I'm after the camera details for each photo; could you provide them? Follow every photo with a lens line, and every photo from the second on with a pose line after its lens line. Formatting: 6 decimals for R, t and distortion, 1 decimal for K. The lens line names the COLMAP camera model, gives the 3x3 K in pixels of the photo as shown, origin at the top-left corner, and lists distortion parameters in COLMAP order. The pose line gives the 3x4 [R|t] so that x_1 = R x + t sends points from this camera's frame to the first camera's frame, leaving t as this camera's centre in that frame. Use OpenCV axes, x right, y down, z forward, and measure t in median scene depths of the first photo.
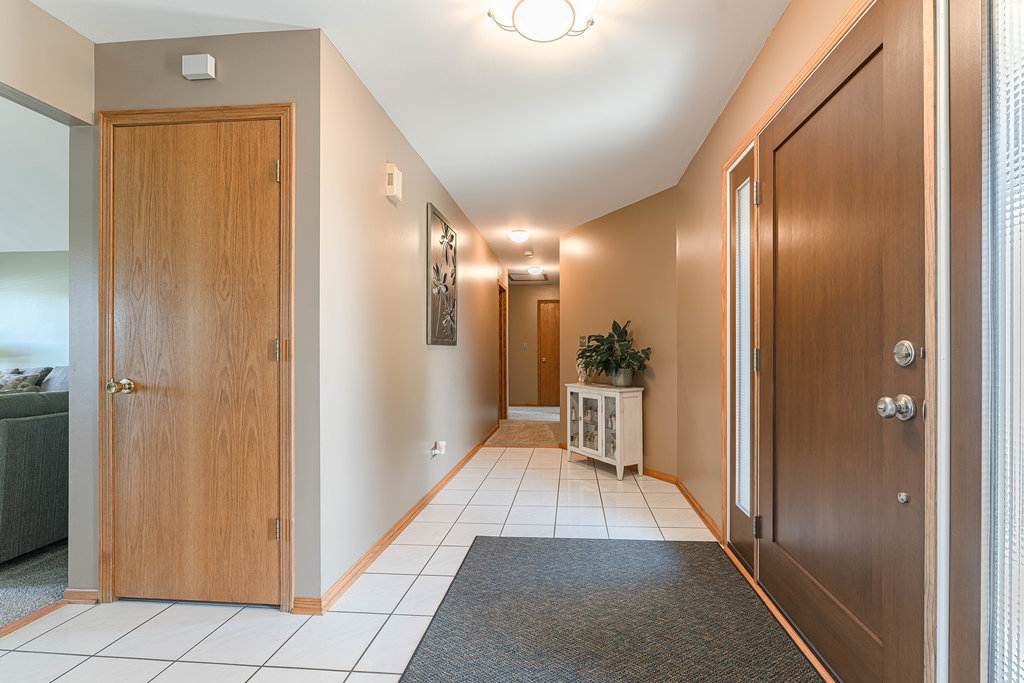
lens RADIAL K [[424.7, 0, 547.3], [0, 424.7, 353.1], [0, 0, 1]] dist [-0.014240, -0.000526]
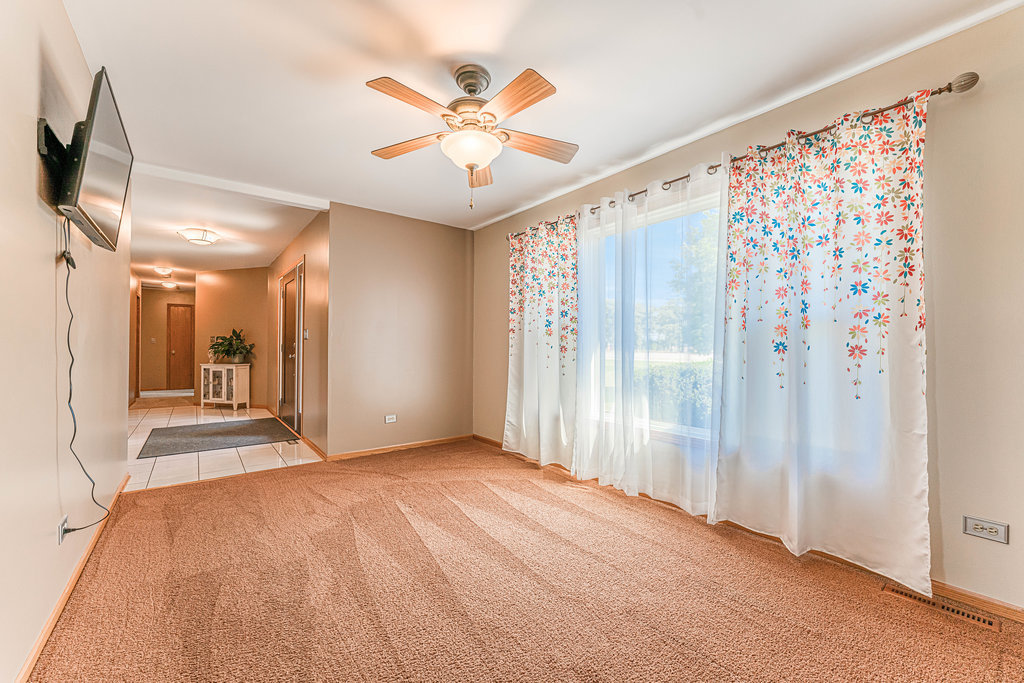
lens RADIAL K [[411.0, 0, 506.4], [0, 411.0, 344.8], [0, 0, 1]] dist [-0.002603, 0.000279]
pose [[0.759364, 0.012028, 0.650555, -0.109336], [-0.004544, 0.999903, -0.013182, 0.012644], [-0.650650, 0.007054, 0.759345, -1.201943]]
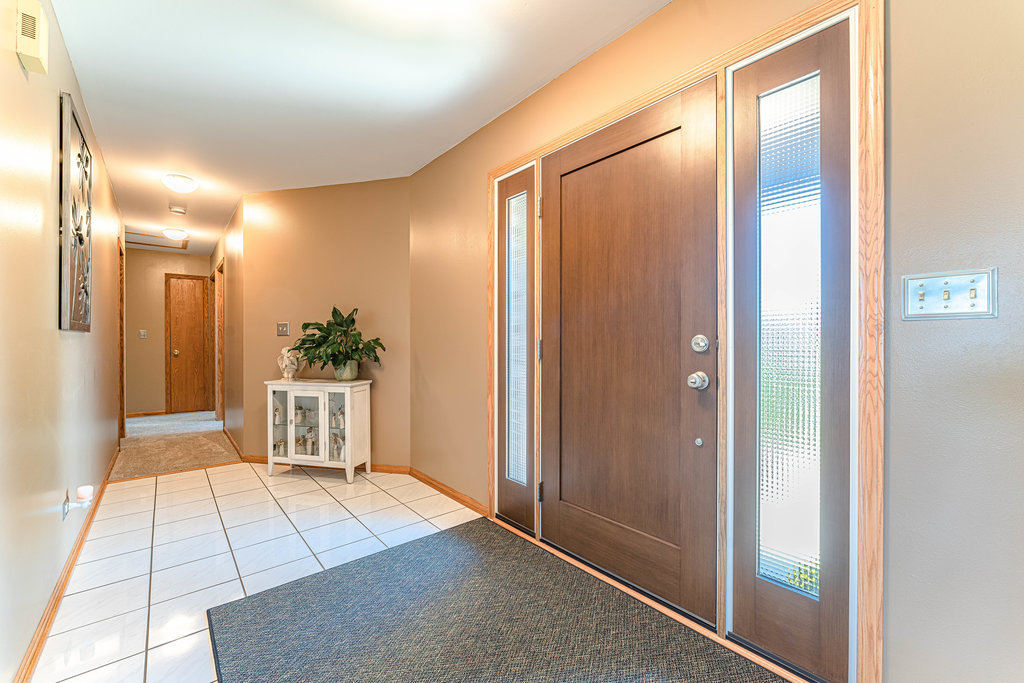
lens RADIAL K [[411.0, 0, 510.0], [0, 411.0, 343.9], [0, 0, 1]] dist [-0.002603, 0.000279]
pose [[0.725423, -0.001936, 0.688300, -0.179307], [0.001183, 0.999998, 0.001565, -0.000409], [-0.688302, -0.000321, 0.725424, 0.119327]]
